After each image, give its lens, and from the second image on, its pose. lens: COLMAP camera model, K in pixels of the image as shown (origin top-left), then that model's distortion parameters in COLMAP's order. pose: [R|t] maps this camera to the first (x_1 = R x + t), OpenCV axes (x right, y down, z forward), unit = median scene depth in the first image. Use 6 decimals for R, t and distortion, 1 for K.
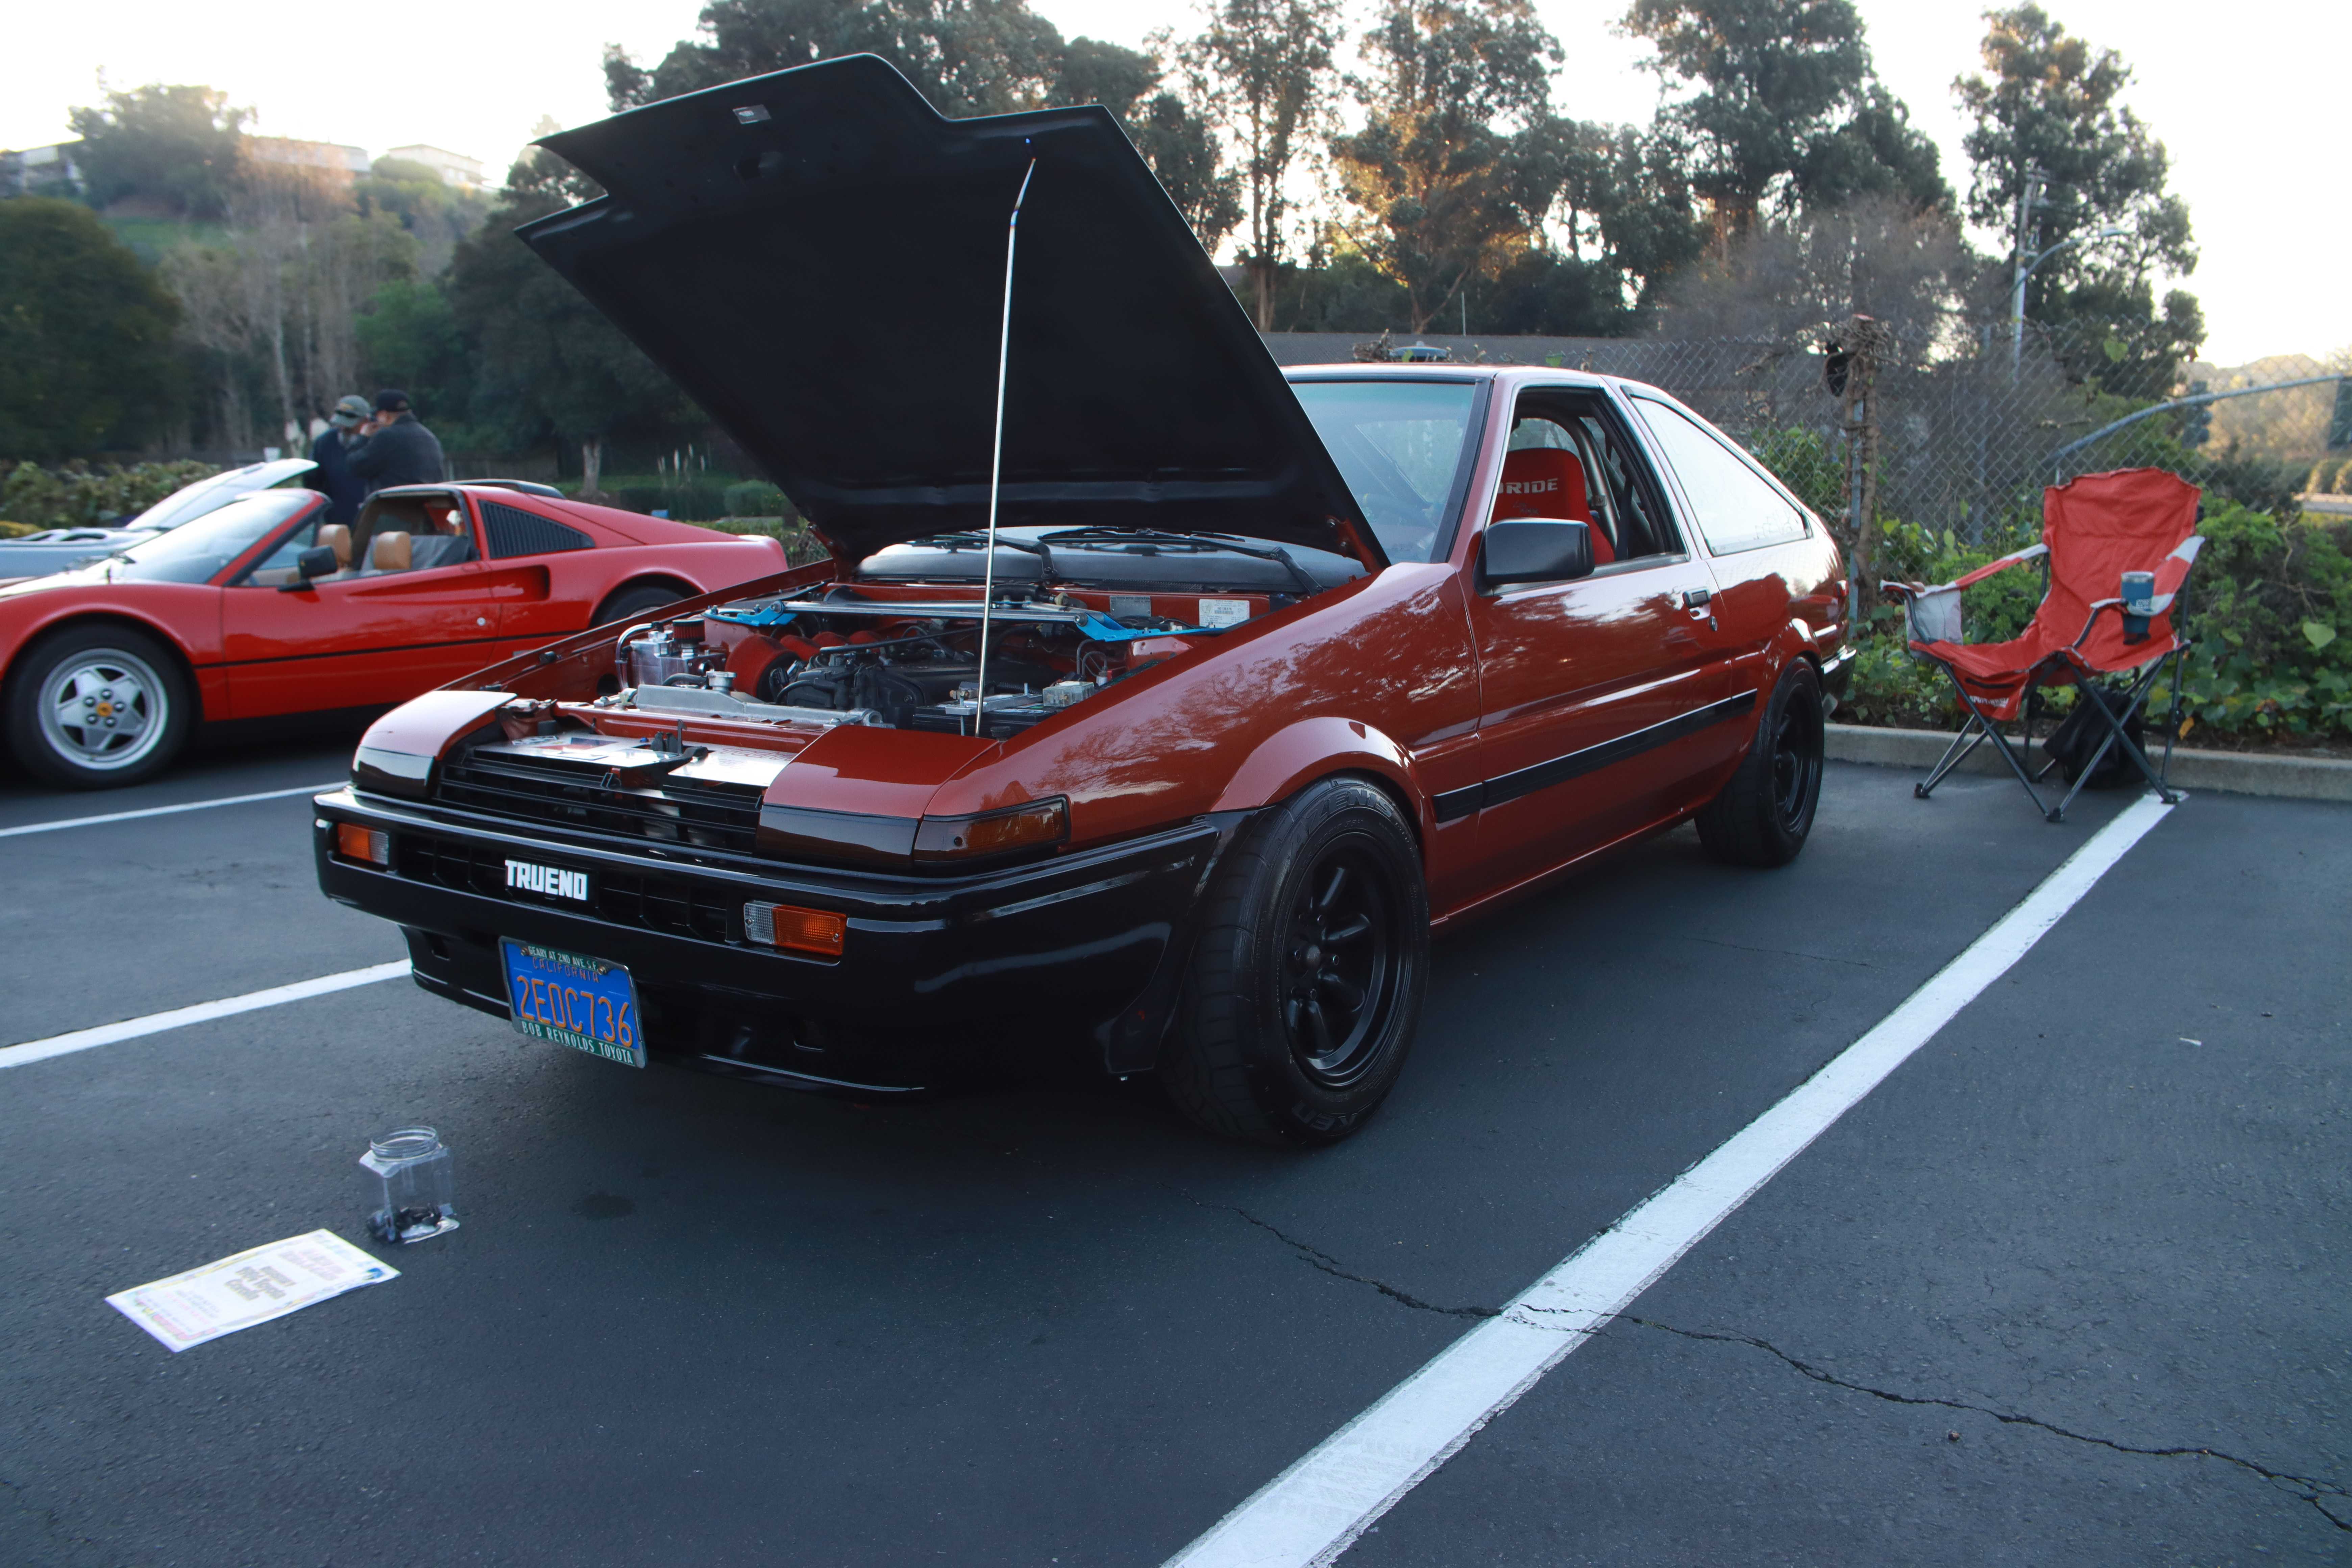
lens RADIAL K [[1866.6, 0, 1207.8], [0, 1866.6, 775.3], [0, 0, 1]] dist [-0.142780, 0.102890]
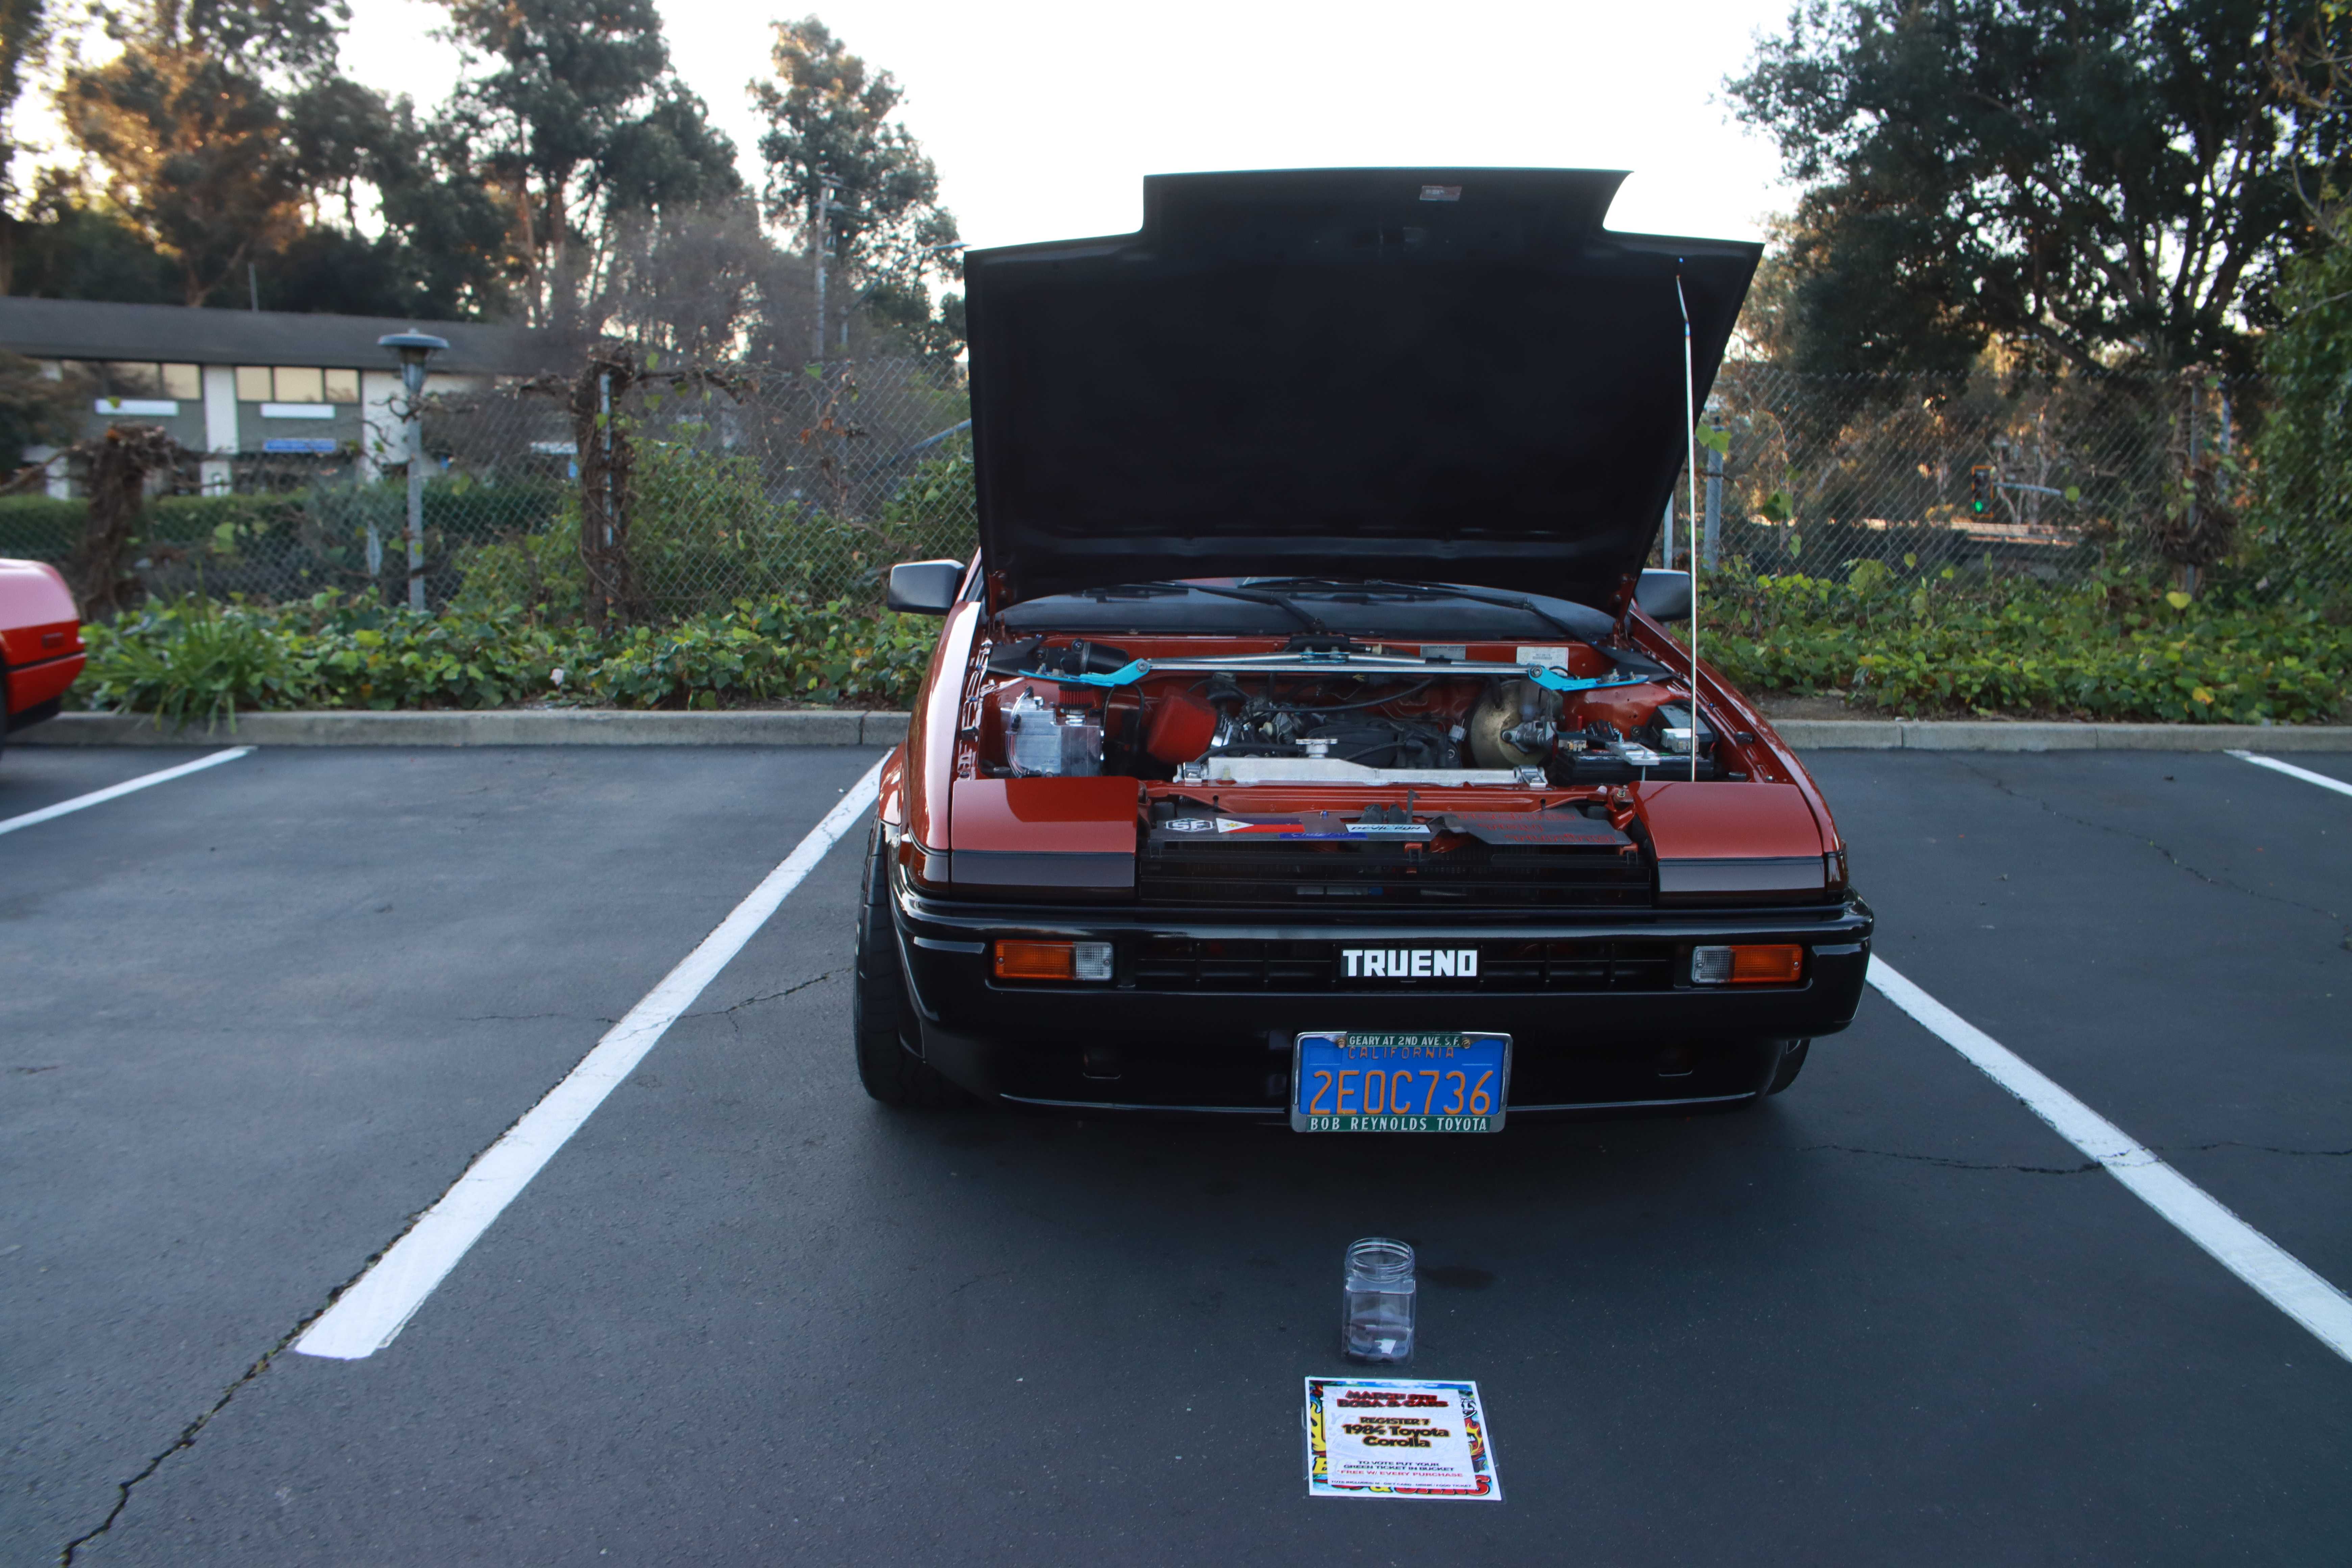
lens RADIAL K [[1866.6, 0, 1196.4], [0, 1866.6, 769.4], [0, 0, 1]] dist [-0.142780, 0.102890]
pose [[0.802117, -0.077519, 0.592115, -0.031383], [0.074466, 0.996784, 0.029621, -0.002567], [-0.592506, 0.020332, 0.805309, 0.008019]]
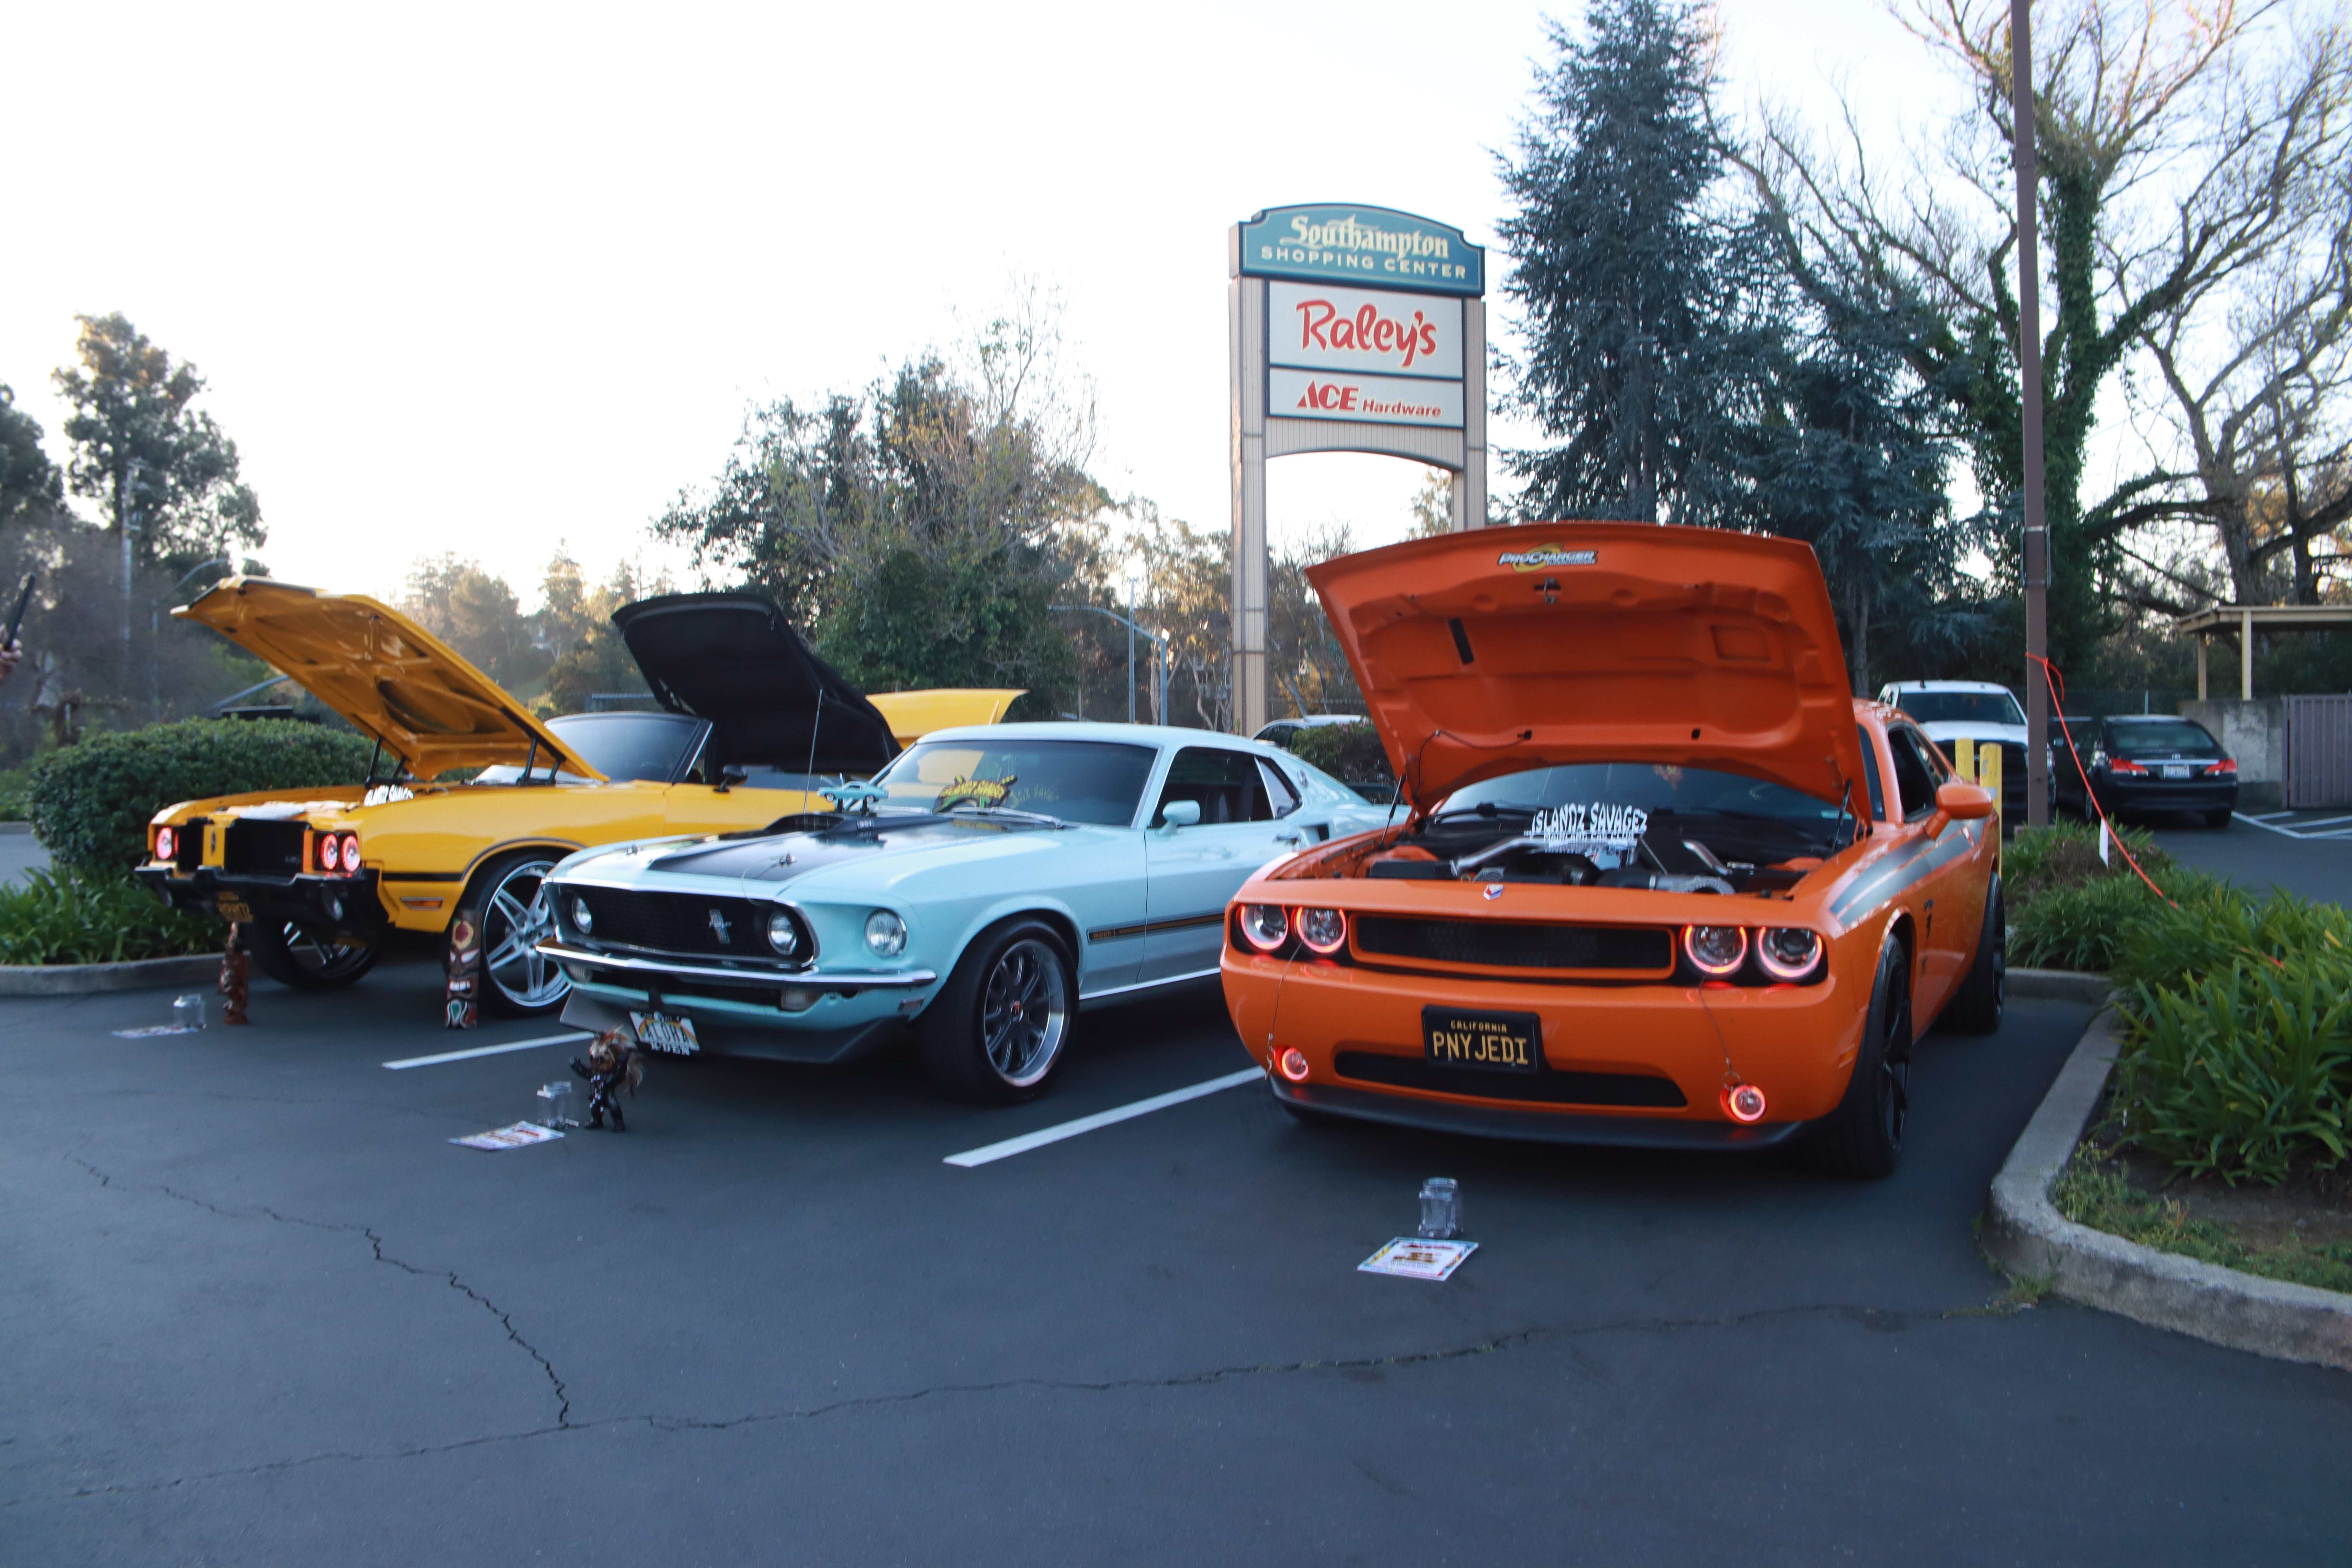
lens RADIAL K [[1866.6, 0, 1160.9], [0, 1866.6, 771.2], [0, 0, 1]] dist [-0.142780, 0.102890]
pose [[0.567181, -0.022213, 0.823294, -0.130970], [0.126404, 0.990140, -0.060367, 0.025676], [-0.813835, 0.138307, 0.564396, -0.185450]]
